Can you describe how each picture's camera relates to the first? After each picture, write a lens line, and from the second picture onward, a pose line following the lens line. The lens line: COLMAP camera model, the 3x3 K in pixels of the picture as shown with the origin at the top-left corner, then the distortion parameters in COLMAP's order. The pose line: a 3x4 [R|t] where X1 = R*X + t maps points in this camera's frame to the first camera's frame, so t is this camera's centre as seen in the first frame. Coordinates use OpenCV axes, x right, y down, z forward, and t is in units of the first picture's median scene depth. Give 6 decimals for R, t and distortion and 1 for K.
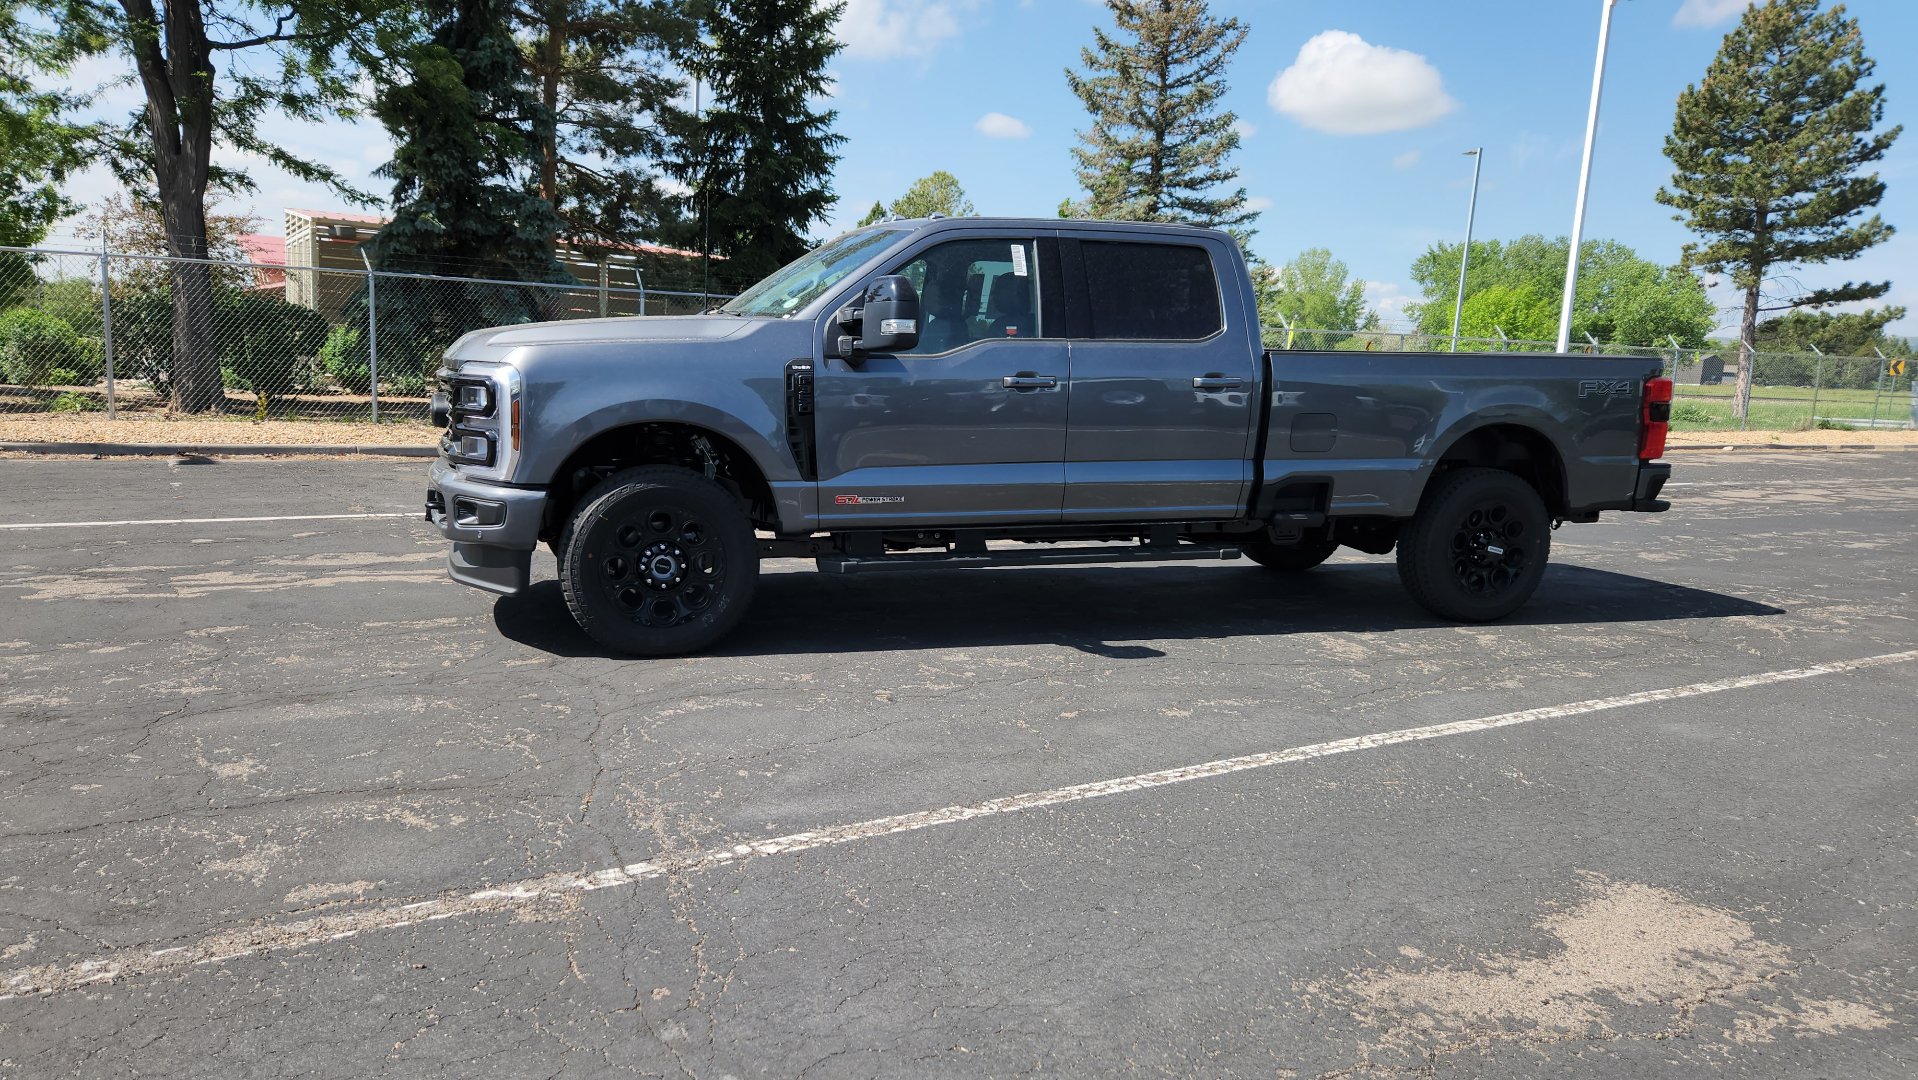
lens RADIAL K [[1281.6, 0, 921.2], [0, 1281.6, 545.9], [0, 0, 1]] dist [0.076604, -0.063727]
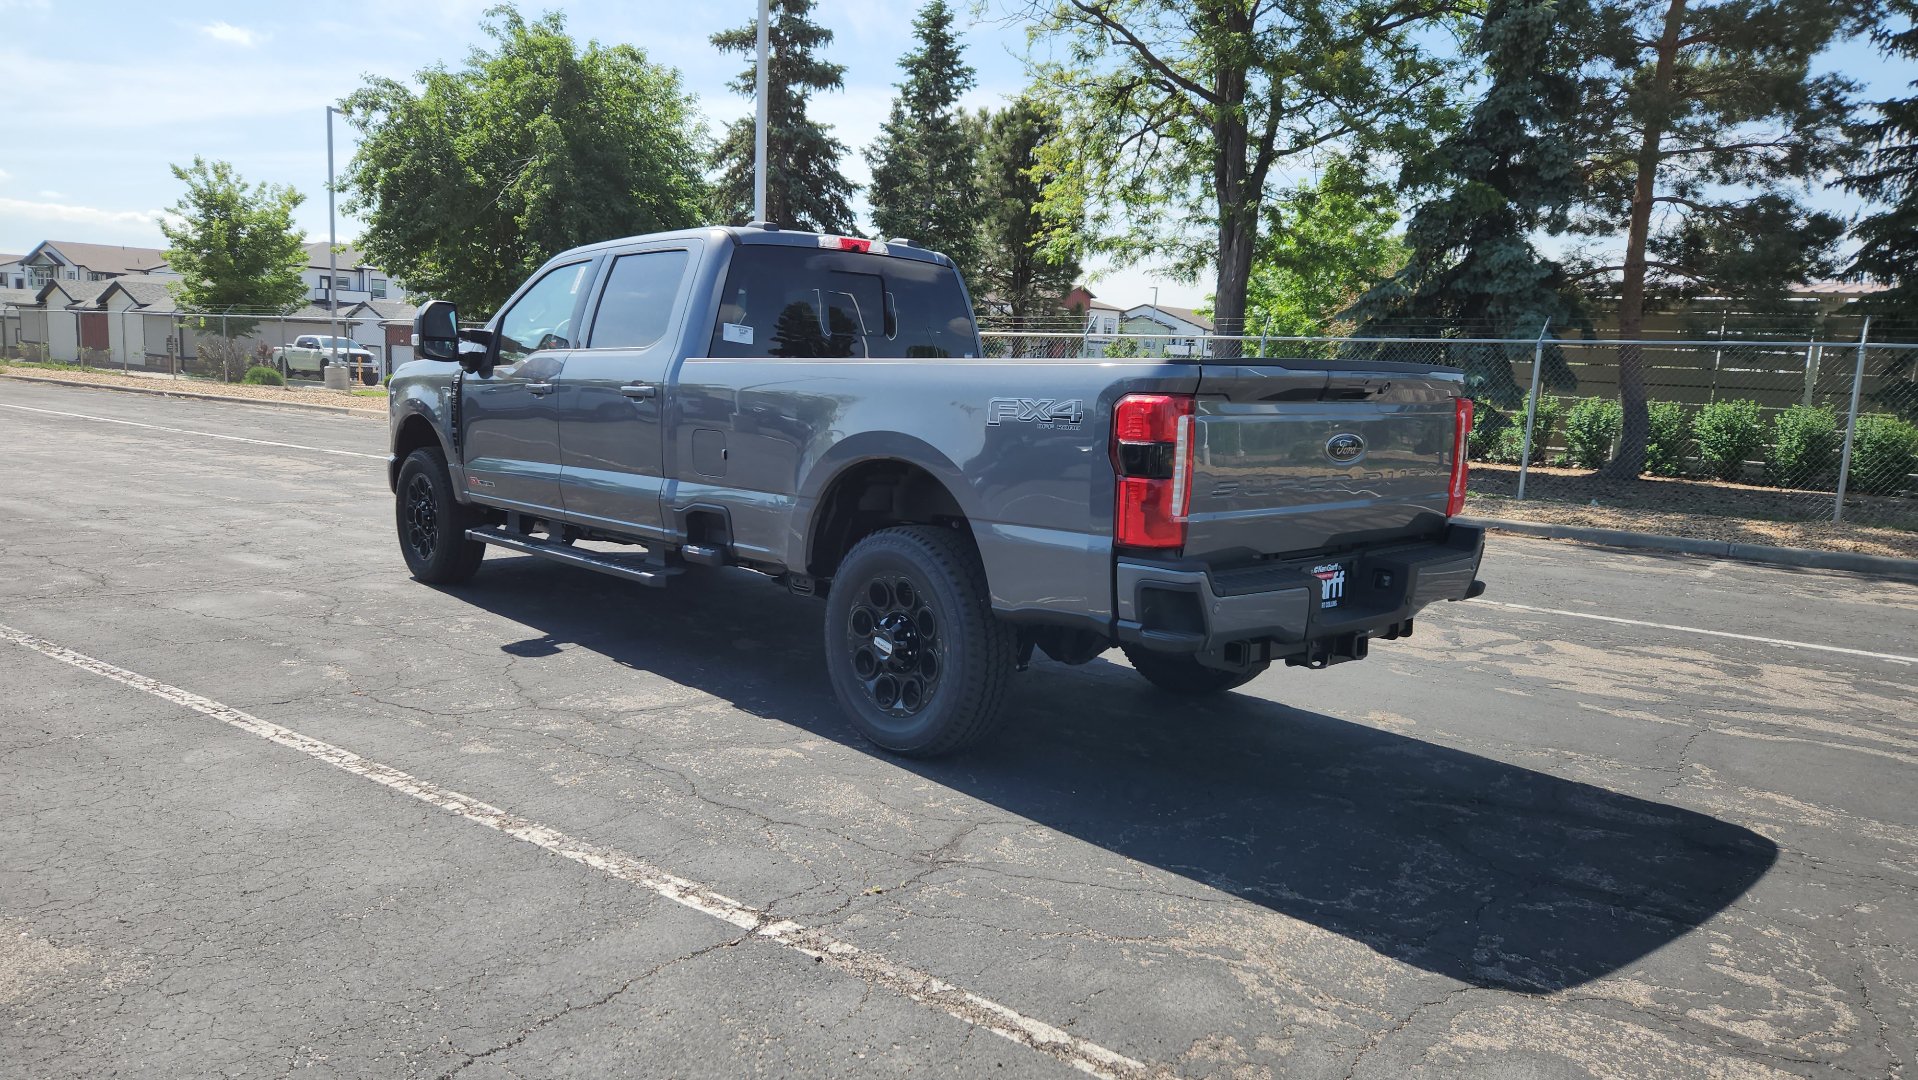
lens RADIAL K [[1279.1, 0, 944.1], [0, 1279.1, 536.6], [0, 0, 1]] dist [0.068636, -0.050540]
pose [[0.396395, 0.092262, -0.913432, 1.158133], [-0.159746, 0.986692, 0.030338, -0.085090], [0.904075, 0.133891, 0.405858, 0.823187]]
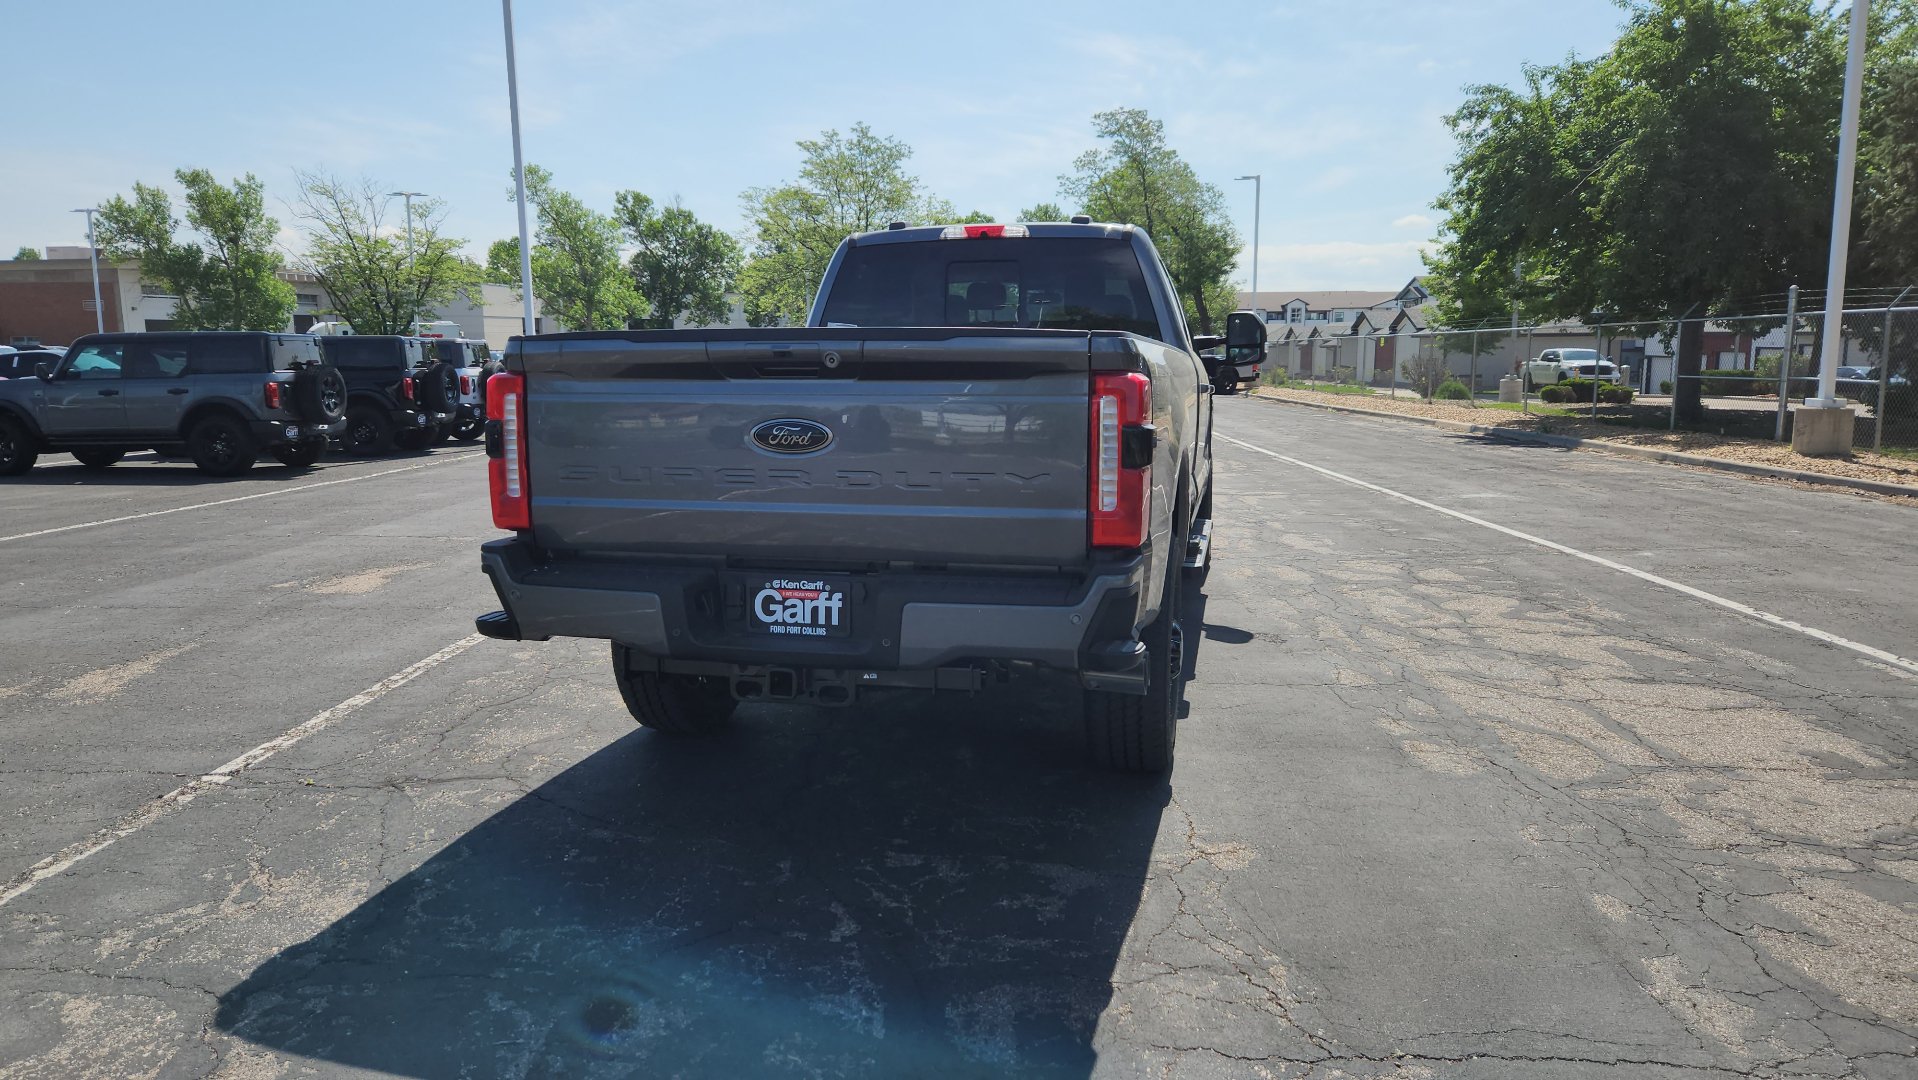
lens RADIAL K [[1289.6, 0, 916.3], [0, 1289.6, 520.9], [0, 0, 1]] dist [0.081028, -0.068391]
pose [[-0.545926, 0.062787, -0.835478, 1.049416], [-0.150612, 0.973589, 0.171580, -0.212084], [0.824185, 0.219503, -0.522051, 1.624276]]
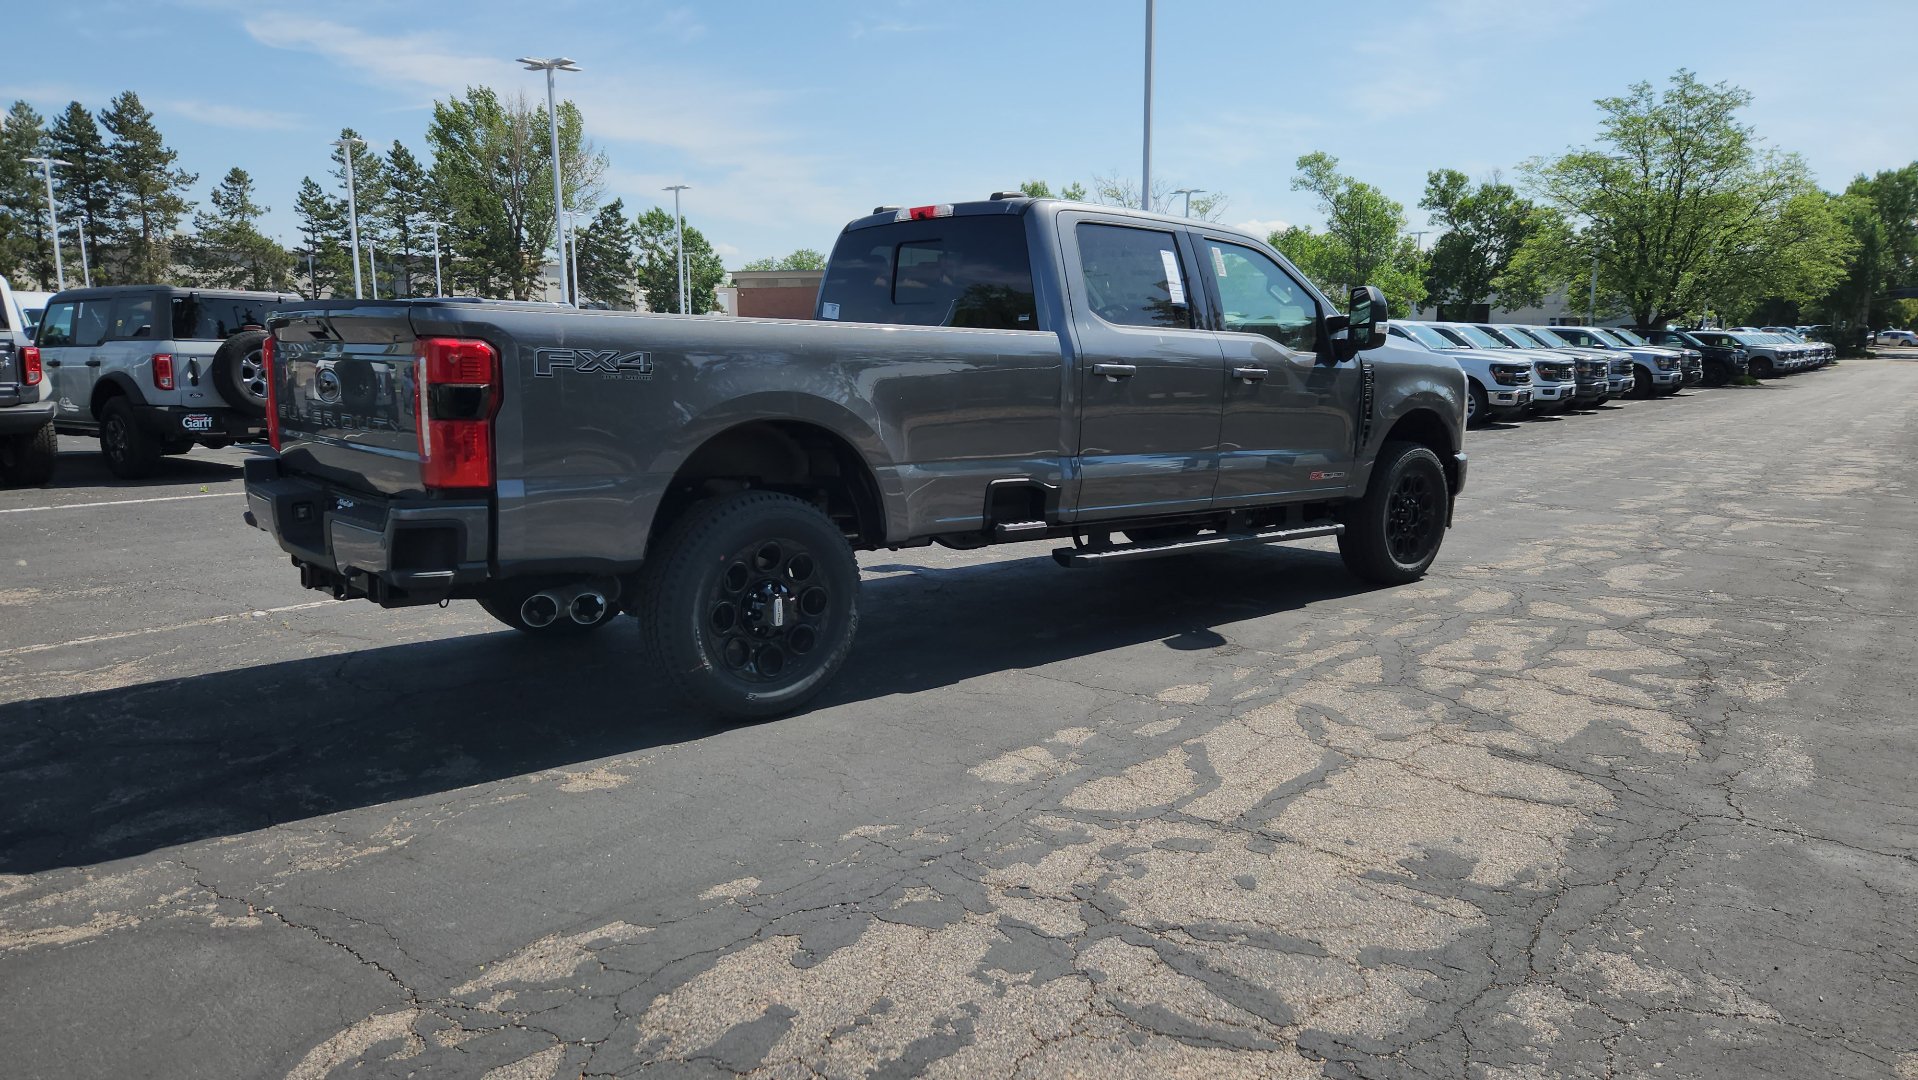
lens RADIAL K [[1284.6, 0, 946.7], [0, 1284.6, 537.0], [0, 0, 1]] dist [0.072387, -0.056966]
pose [[-0.925453, 0.004888, -0.378831, 0.573563], [-0.106316, 0.956389, 0.272061, -0.295266], [0.363639, 0.292055, -0.884574, 2.061876]]
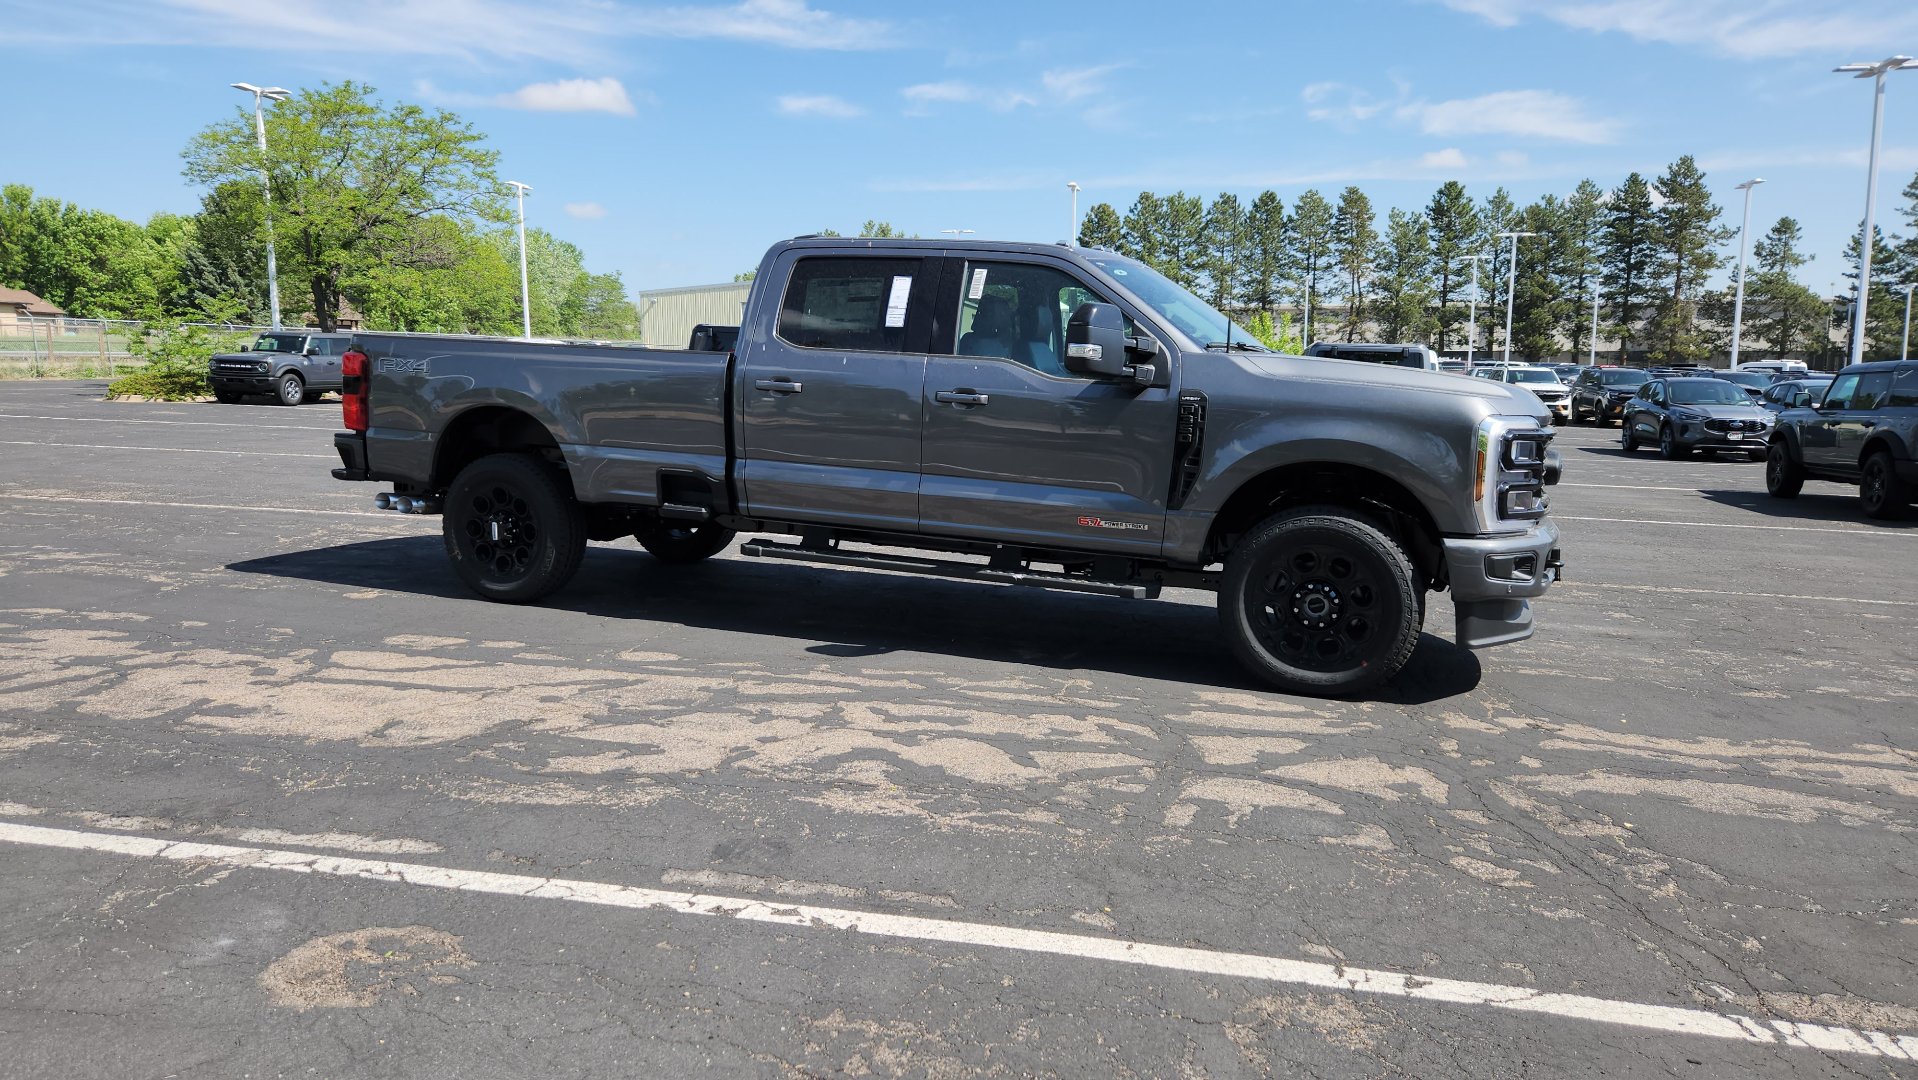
lens RADIAL K [[1284.7, 0, 929.7], [0, 1284.7, 531.9], [0, 0, 1]] dist [0.077067, -0.067412]
pose [[-0.745553, -0.144516, 0.650589, -0.641733], [0.045185, 0.962998, 0.265692, -0.328561], [-0.664913, 0.227485, -0.711436, 1.944174]]
